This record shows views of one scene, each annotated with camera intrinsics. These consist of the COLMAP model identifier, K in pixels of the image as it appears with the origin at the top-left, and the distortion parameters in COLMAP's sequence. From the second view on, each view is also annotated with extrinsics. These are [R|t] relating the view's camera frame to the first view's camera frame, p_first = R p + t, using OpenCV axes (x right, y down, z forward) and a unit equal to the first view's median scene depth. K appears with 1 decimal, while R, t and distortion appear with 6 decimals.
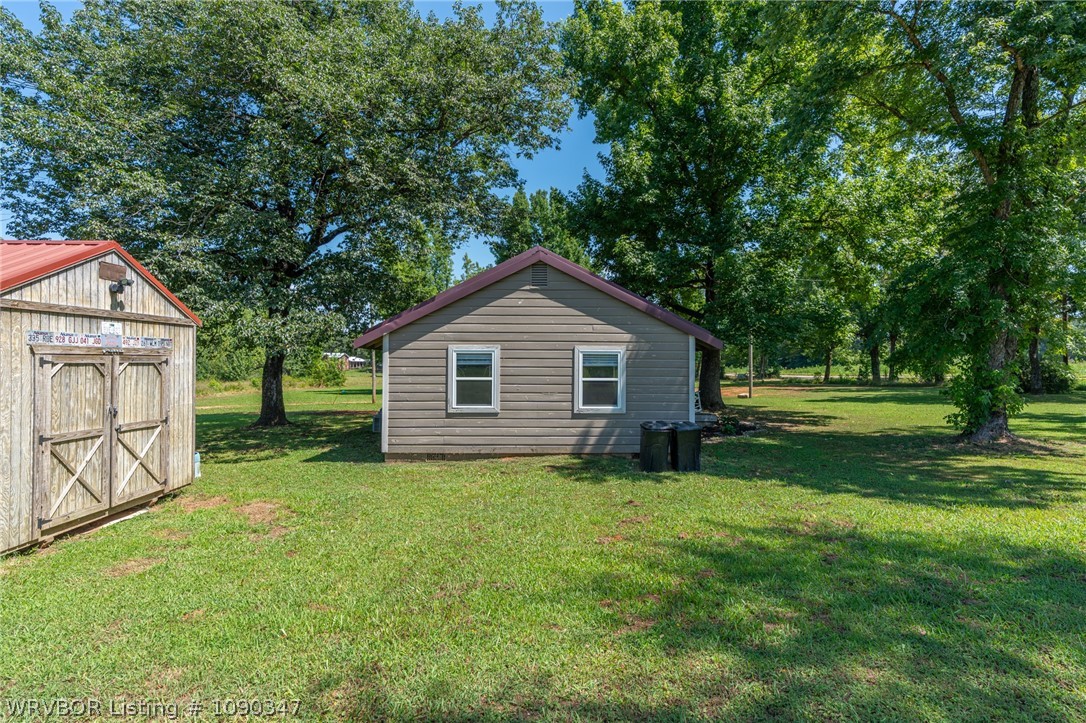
lens RADIAL K [[523.4, 0, 543.0], [0, 523.4, 361.5], [0, 0, 1]] dist [-0.018291, 0.007086]
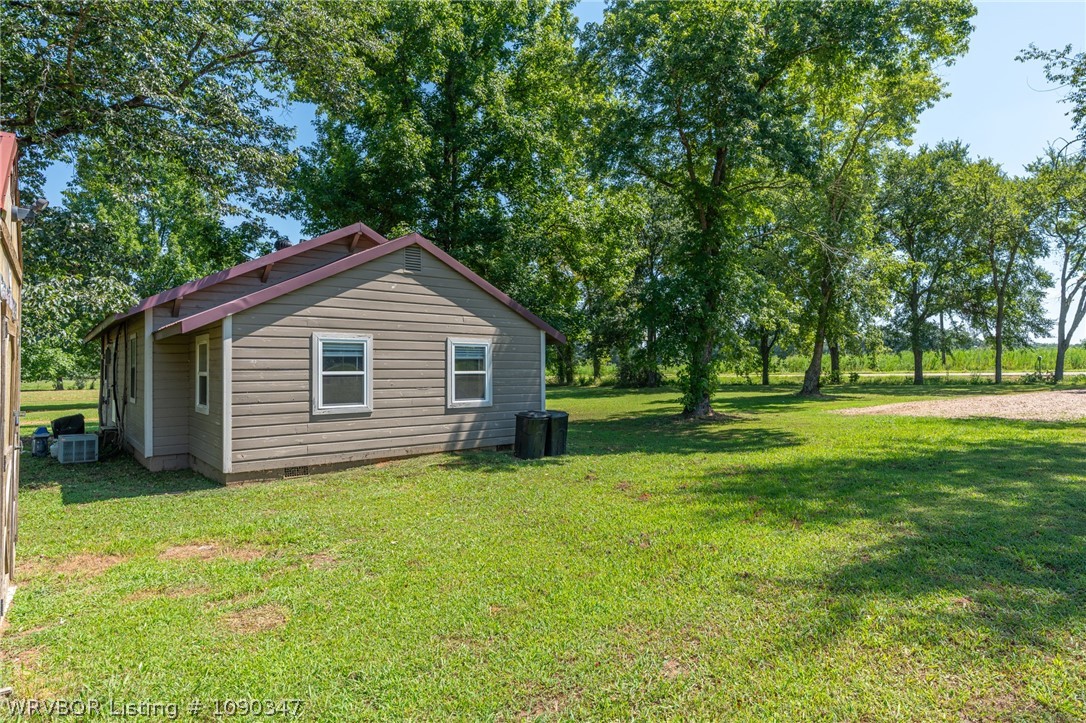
lens RADIAL K [[592.8, 0, 543.0], [0, 592.8, 361.5], [0, 0, 1]] dist [-0.006614, -0.000568]
pose [[0.780105, 0.000310, 0.625648, -0.477923], [0.006304, 0.999945, -0.008355, 0.024053], [-0.625616, 0.010462, 0.780061, 0.054745]]
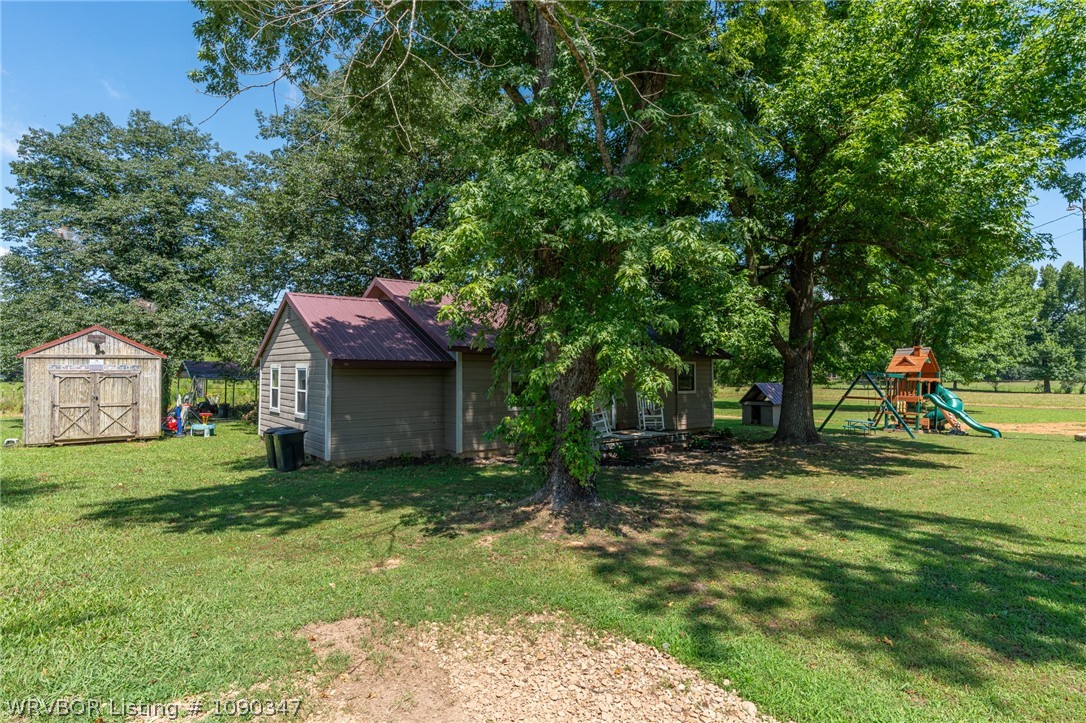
lens RADIAL K [[557.4, 0, 543.0], [0, 557.4, 361.5], [0, 0, 1]] dist [-0.003830, 0.000286]
pose [[0.614427, -0.016695, -0.788797, 1.499902], [0.002978, 0.999818, -0.018842, -0.008512], [0.788968, 0.009229, 0.614365, 0.645874]]
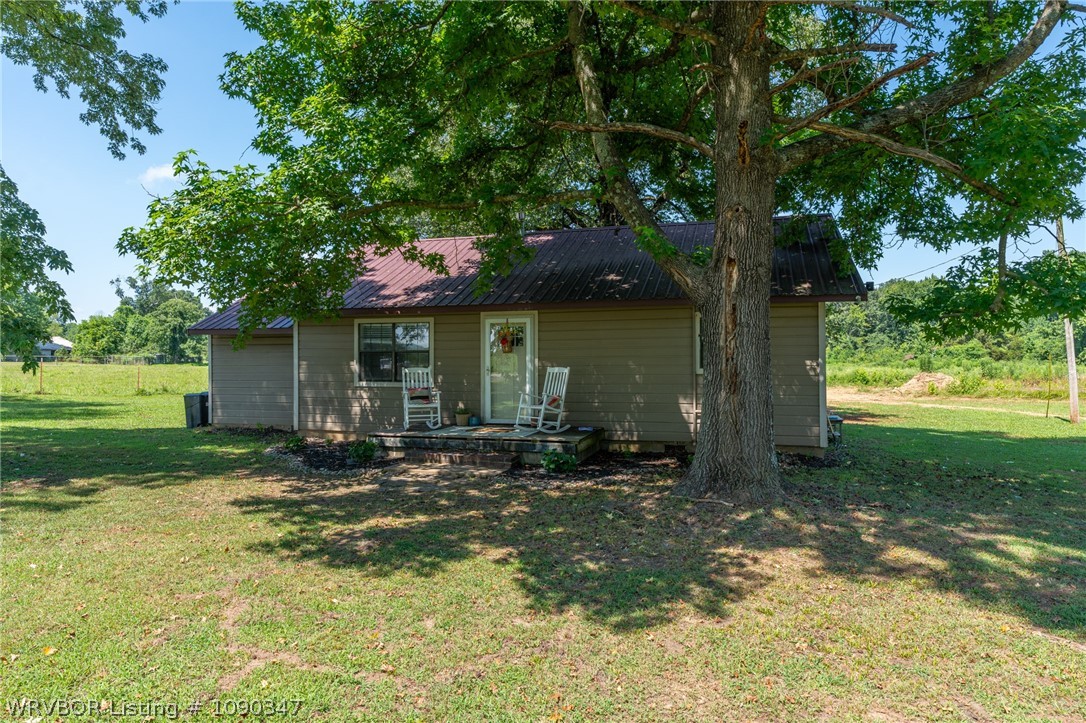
lens RADIAL K [[655.7, 0, 543.0], [0, 655.7, 361.5], [0, 0, 1]] dist [0.002391, 0.000526]
pose [[-0.308058, 0.004167, -0.951358, 1.490160], [0.006700, 0.999975, 0.002211, 0.037619], [0.951344, -0.005693, -0.308078, 2.206654]]
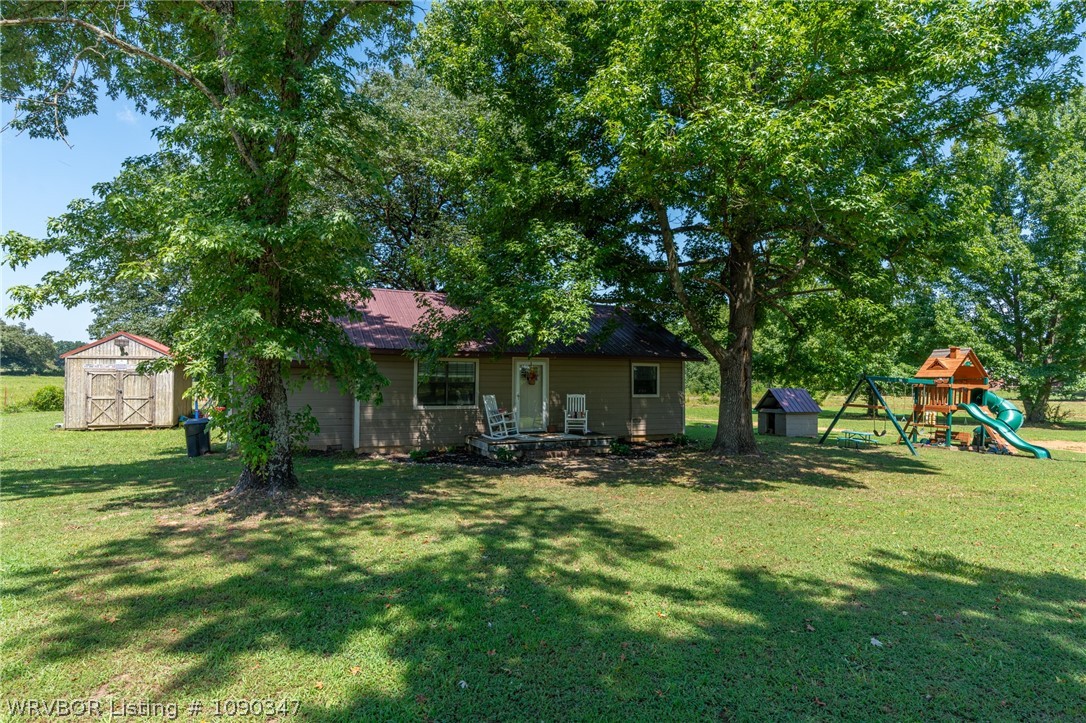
lens RADIAL K [[563.2, 0, 543.0], [0, 563.2, 361.5], [0, 0, 1]] dist [-0.004397, 0.000540]
pose [[0.408044, -0.021831, -0.912701, 1.813708], [-0.005570, 0.999636, -0.026400, 0.000422], [0.912945, 0.015856, 0.407774, 1.144885]]
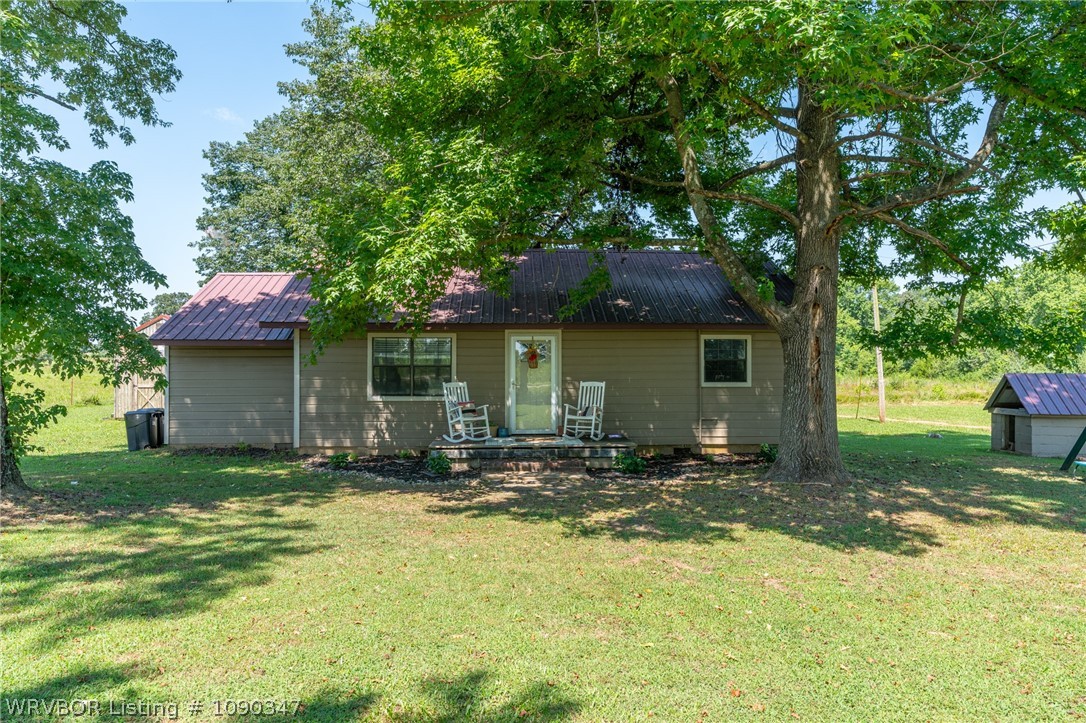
lens RADIAL K [[726.1, 0, 543.0], [0, 726.1, 361.5], [0, 0, 1]] dist [-0.002211, -0.002620]
pose [[0.029322, -0.003023, -0.999565, 1.805228], [0.003512, 0.999990, -0.002921, 0.015105], [0.999564, -0.003425, 0.029332, 1.742719]]
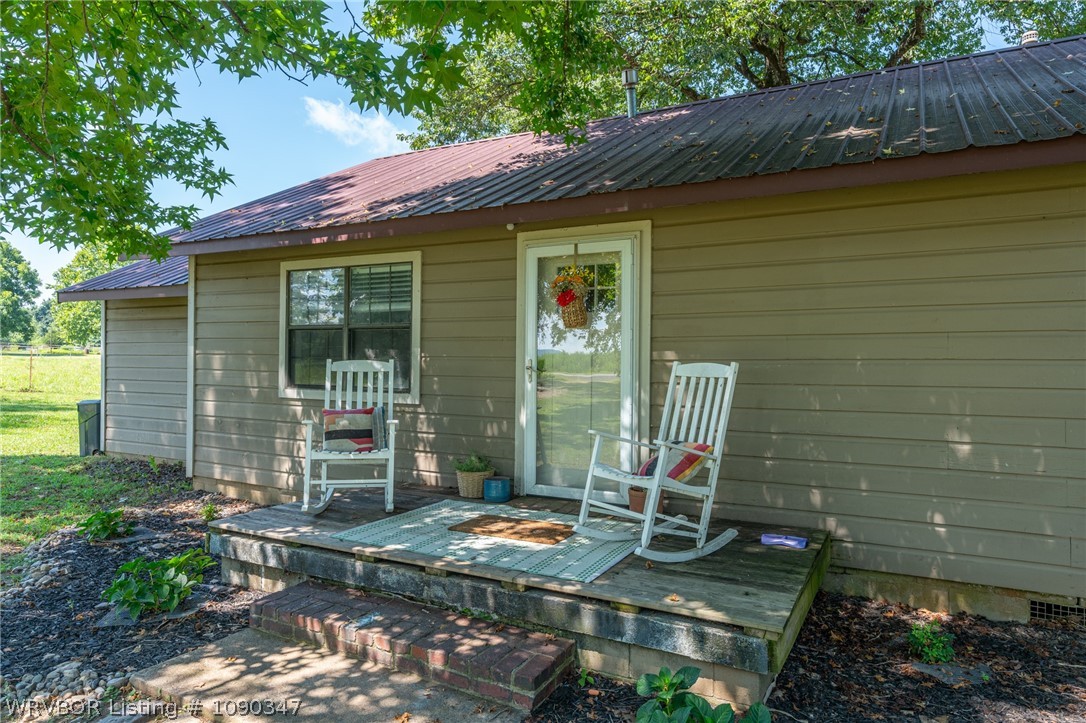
lens RADIAL K [[687.4, 0, 543.0], [0, 687.4, 361.5], [0, 0, 1]] dist [-0.005567, -0.001270]
pose [[-0.493080, -0.004095, -0.869974, 0.813357], [-0.007120, 0.999974, -0.000671, 0.050440], [0.869955, 0.005864, -0.493097, 2.003081]]
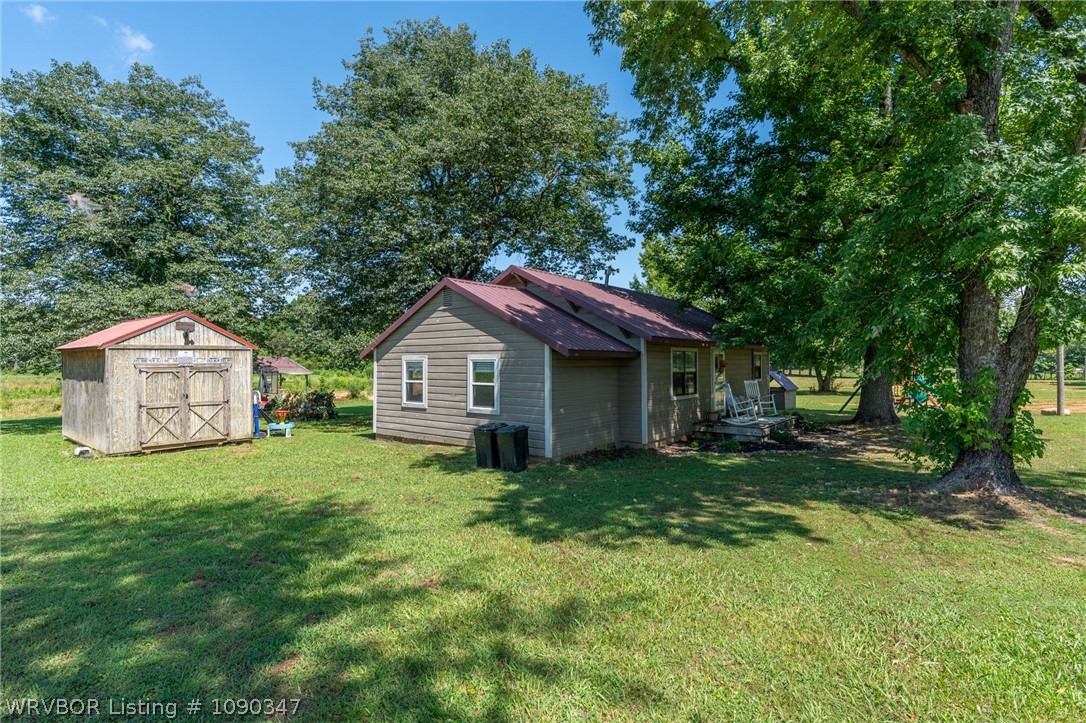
lens RADIAL K [[523.4, 0, 543.0], [0, 523.4, 361.5], [0, 0, 1]] dist [-0.018291, 0.007086]
pose [[0.768414, -0.009069, -0.639889, 0.945442], [0.009484, 0.999951, -0.002782, -0.010226], [0.639883, -0.003931, 0.768462, 0.206336]]
